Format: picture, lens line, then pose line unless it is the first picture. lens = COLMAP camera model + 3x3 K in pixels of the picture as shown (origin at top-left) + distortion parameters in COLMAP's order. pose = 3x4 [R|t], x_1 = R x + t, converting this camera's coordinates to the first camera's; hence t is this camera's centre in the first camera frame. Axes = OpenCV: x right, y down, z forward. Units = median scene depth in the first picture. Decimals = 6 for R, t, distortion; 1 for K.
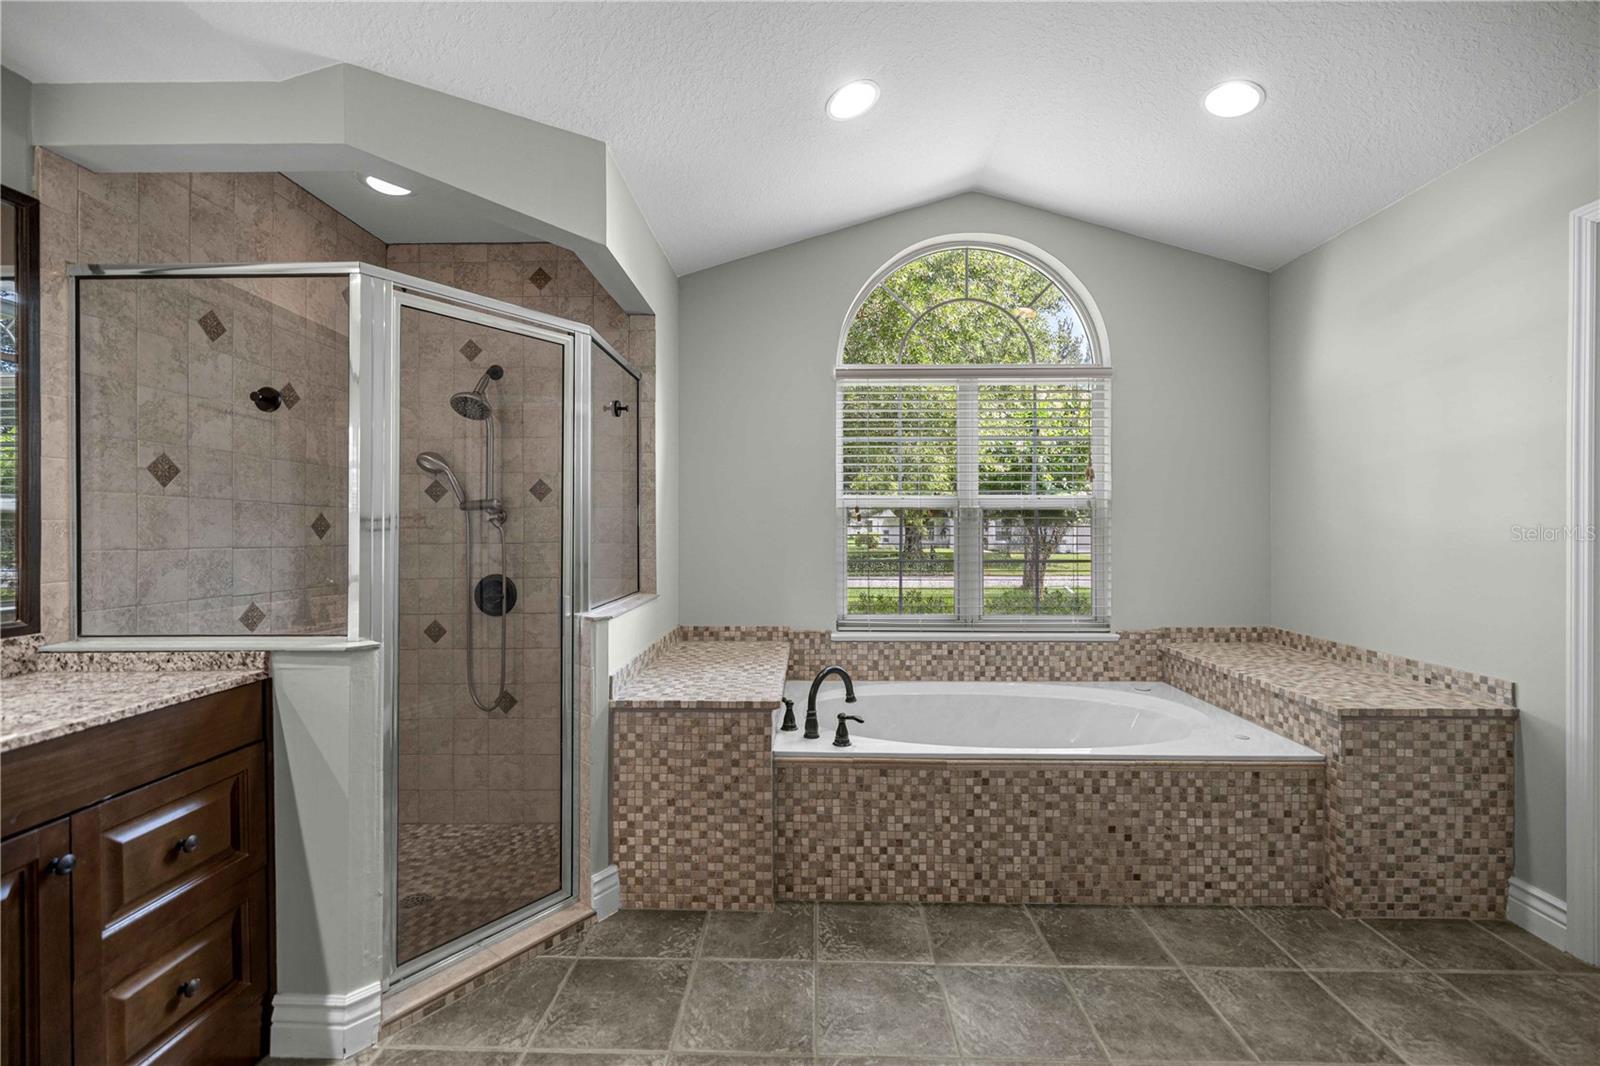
lens RADIAL K [[675.9, 0, 802.1], [0, 675.9, 524.8], [0, 0, 1]] dist [0.002175, -0.000290]
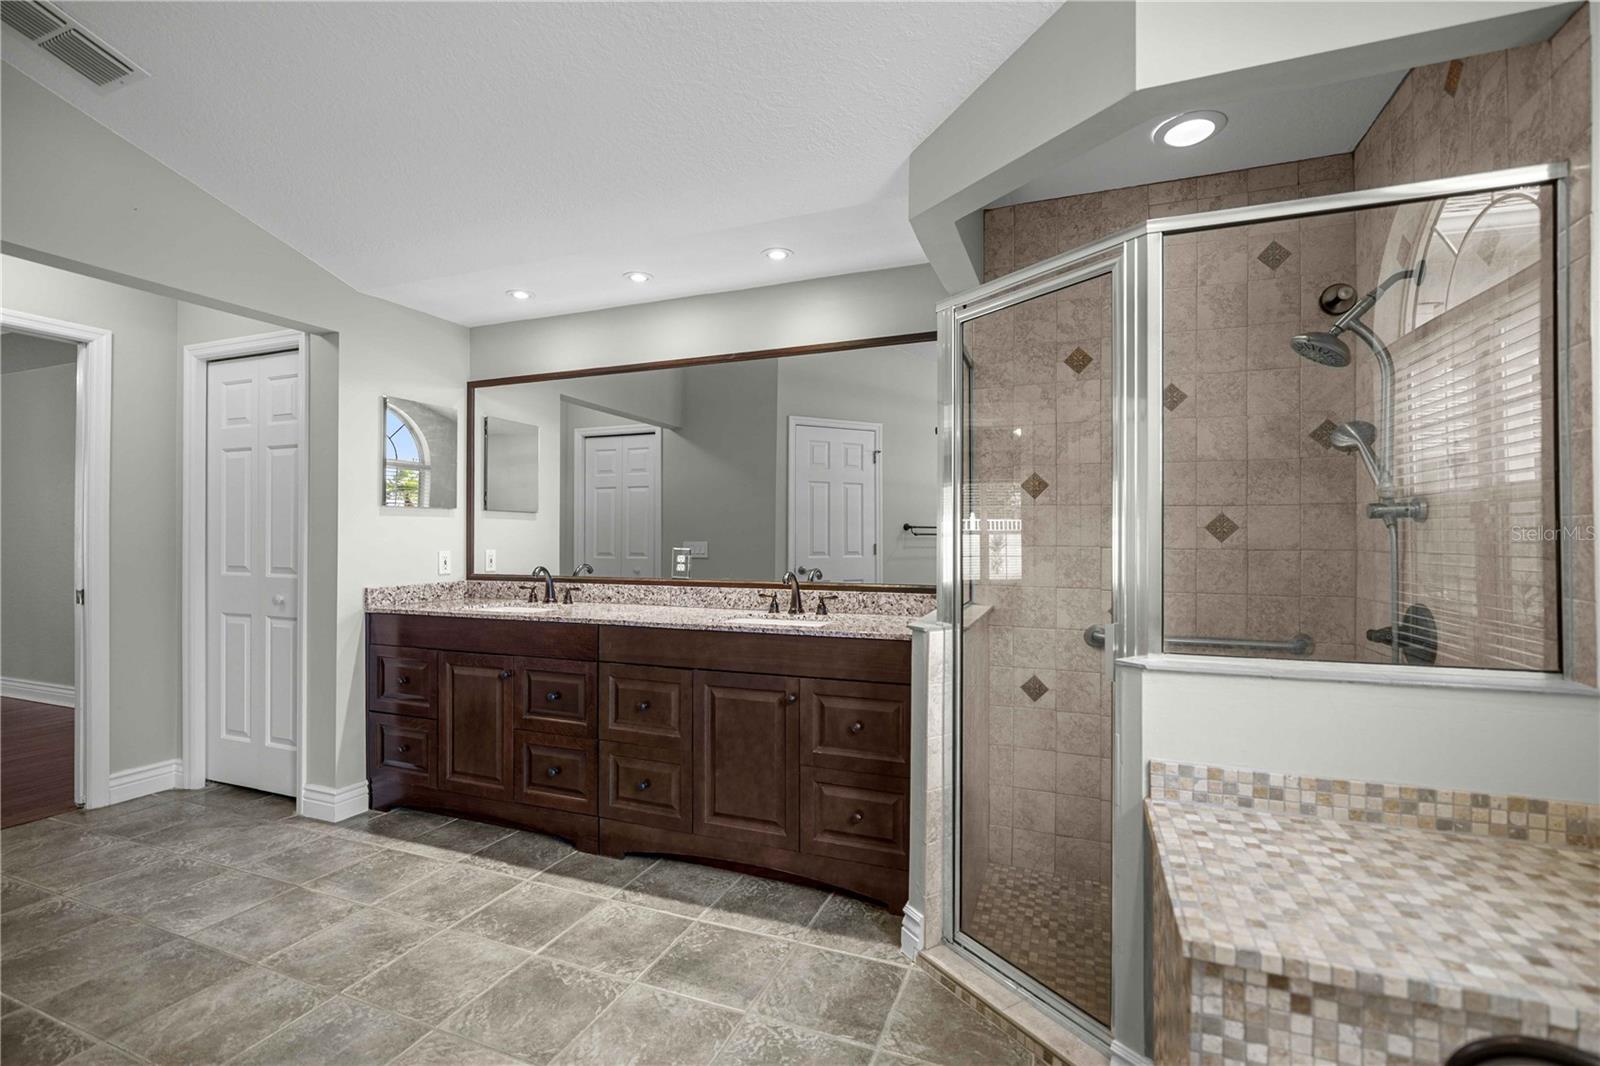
lens RADIAL K [[716.0, 0, 801.6], [0, 716.0, 533.3], [0, 0, 1]] dist [-0.002610, -0.000048]
pose [[-0.342300, -0.000737, -0.939590, 0.354598], [0.003981, 0.999990, -0.002235, 0.008750], [0.939582, -0.004506, -0.342294, 0.717995]]
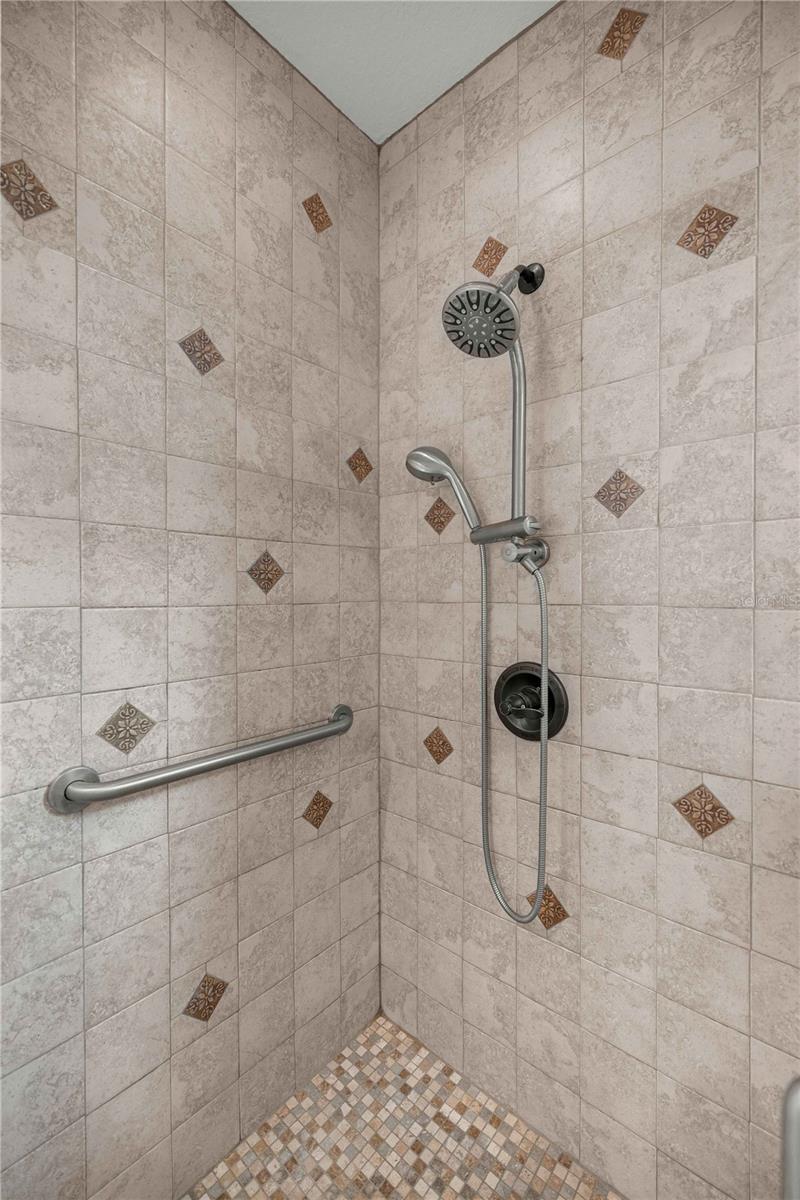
lens RADIAL K [[506.9, 0, 403.1], [0, 506.9, 595.7], [0, 0, 1]] dist [0.002175, -0.000290]
pose [[0.767430, 0.011372, -0.641032, -0.282827], [0.001973, 0.999796, 0.020099, 0.013001], [0.641130, -0.016689, 0.767251, 0.650192]]
